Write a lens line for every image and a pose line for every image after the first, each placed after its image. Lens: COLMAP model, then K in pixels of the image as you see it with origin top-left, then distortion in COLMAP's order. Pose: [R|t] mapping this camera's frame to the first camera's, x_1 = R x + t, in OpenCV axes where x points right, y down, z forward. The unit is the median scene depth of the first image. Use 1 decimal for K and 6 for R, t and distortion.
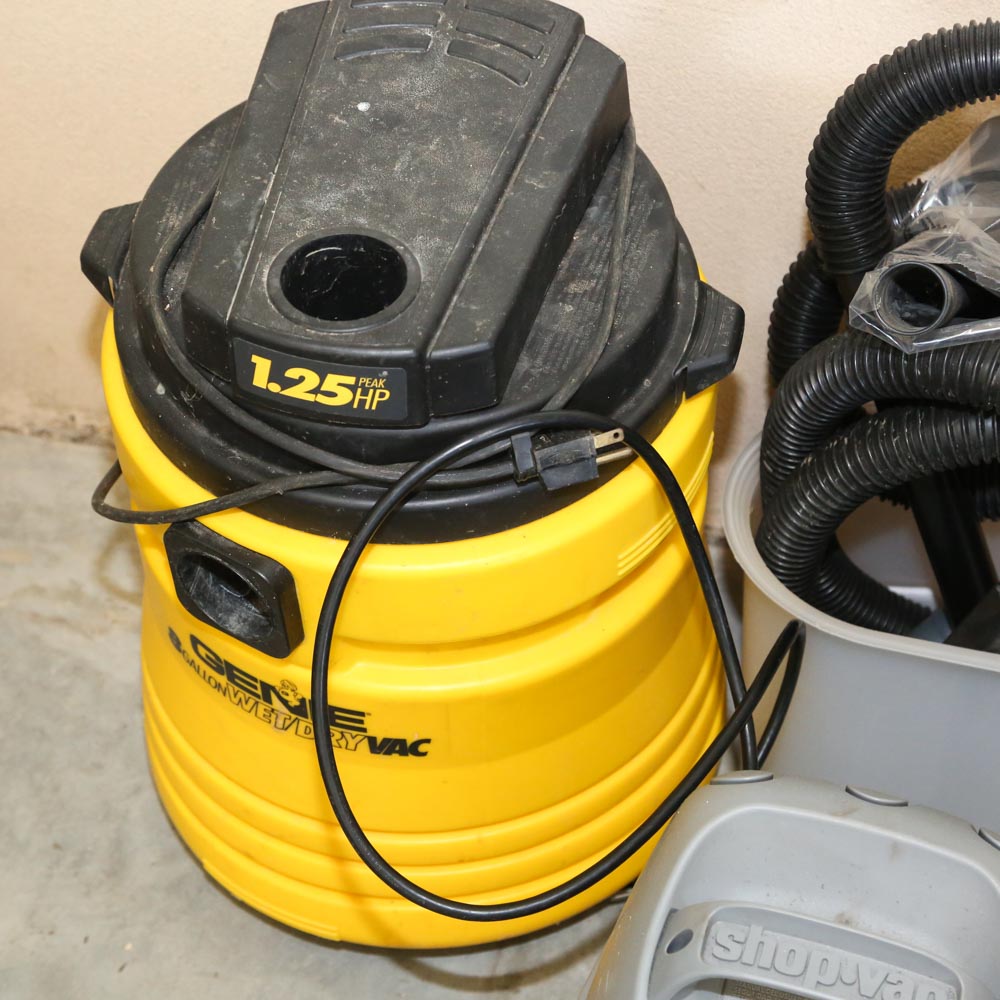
lens RADIAL K [[2080.9, 0, 483.7], [0, 2080.9, 537.1], [0, 0, 1]] dist [0.099388, 0.120439]
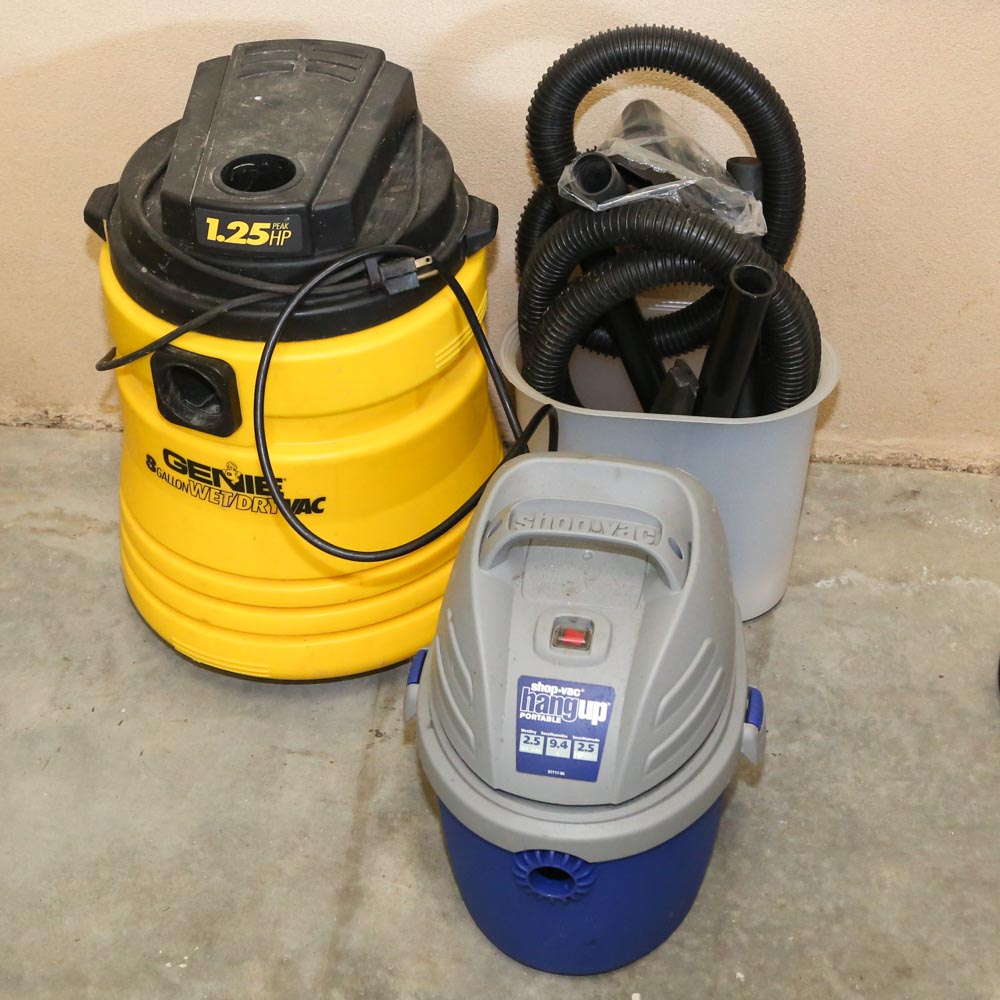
lens RADIAL K [[1810.6, 0, 479.2], [0, 1810.6, 358.9], [0, 0, 1]] dist [-0.080292, 0.171486]
pose [[0.990803, -0.074729, 0.112803, -0.060959], [0.099321, 0.967816, -0.231229, 0.346093], [-0.091893, 0.240306, 0.966338, -0.358051]]
